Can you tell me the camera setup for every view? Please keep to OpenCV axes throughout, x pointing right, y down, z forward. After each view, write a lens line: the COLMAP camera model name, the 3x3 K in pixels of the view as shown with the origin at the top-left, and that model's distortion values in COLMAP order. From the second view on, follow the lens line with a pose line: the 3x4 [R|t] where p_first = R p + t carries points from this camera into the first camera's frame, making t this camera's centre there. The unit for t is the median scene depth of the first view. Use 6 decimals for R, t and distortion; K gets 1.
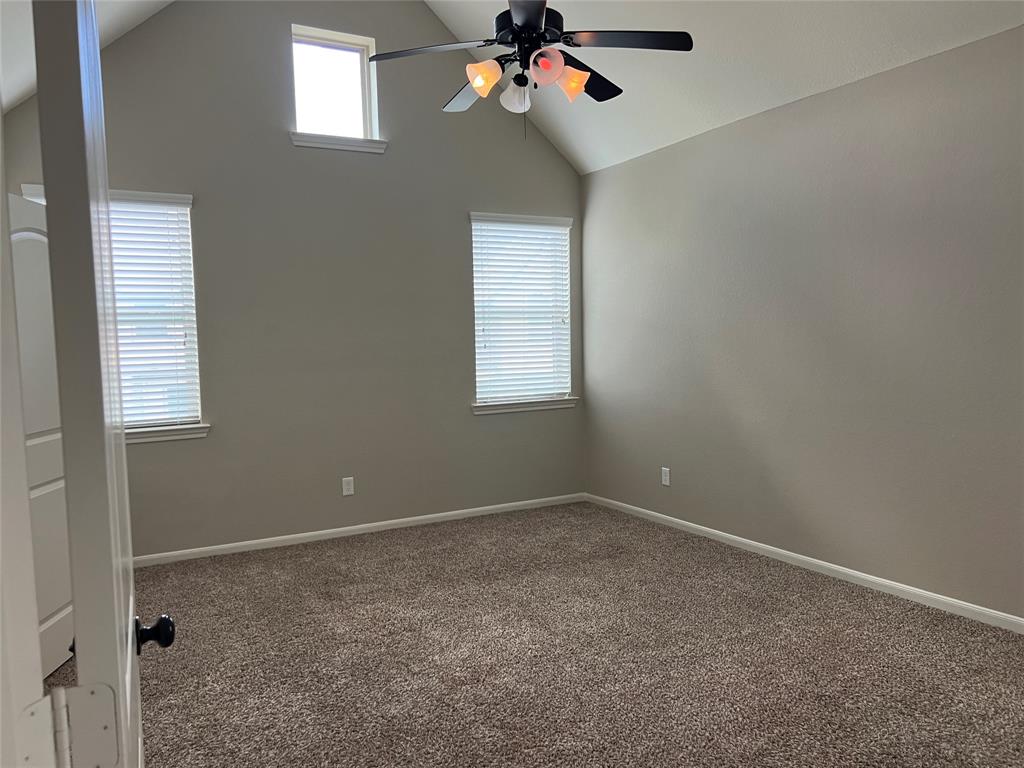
lens RADIAL K [[770.9, 0, 486.4], [0, 770.9, 385.5], [0, 0, 1]] dist [0.050187, -0.061628]
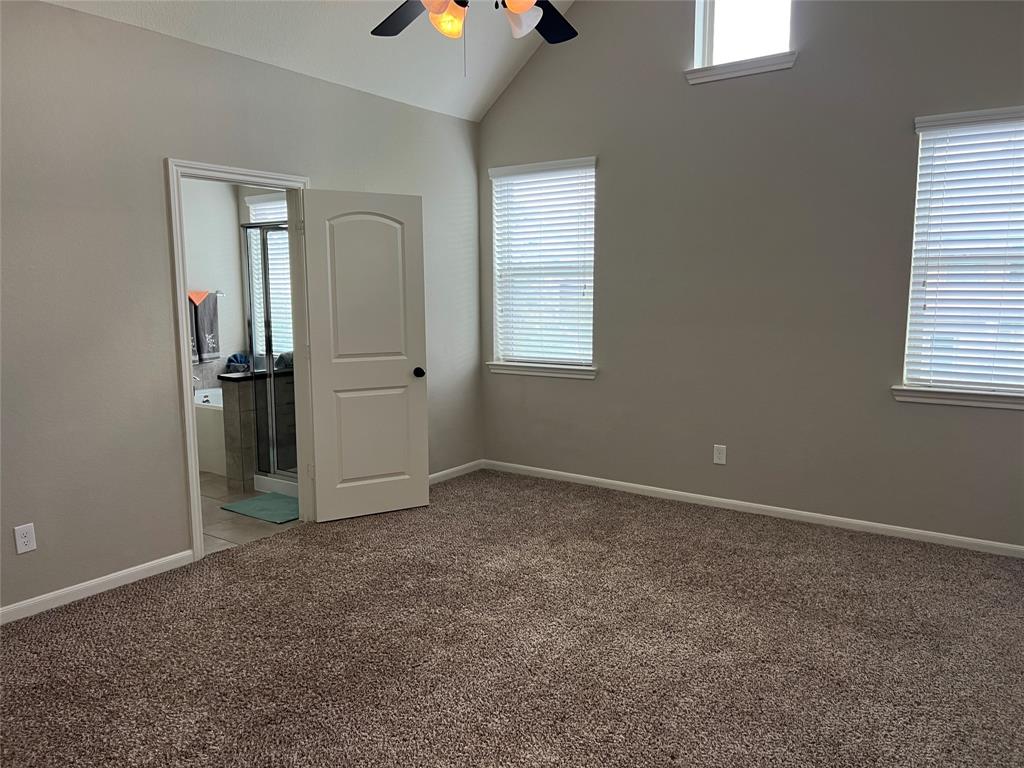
lens RADIAL K [[770.9, 0, 512.3], [0, 770.9, 386.1], [0, 0, 1]] dist [0.050187, -0.061628]
pose [[0.443235, 0.137383, -0.885815, 0.561306], [-0.062468, 0.990517, 0.122365, -0.051129], [0.894226, 0.001099, 0.447614, 0.401966]]
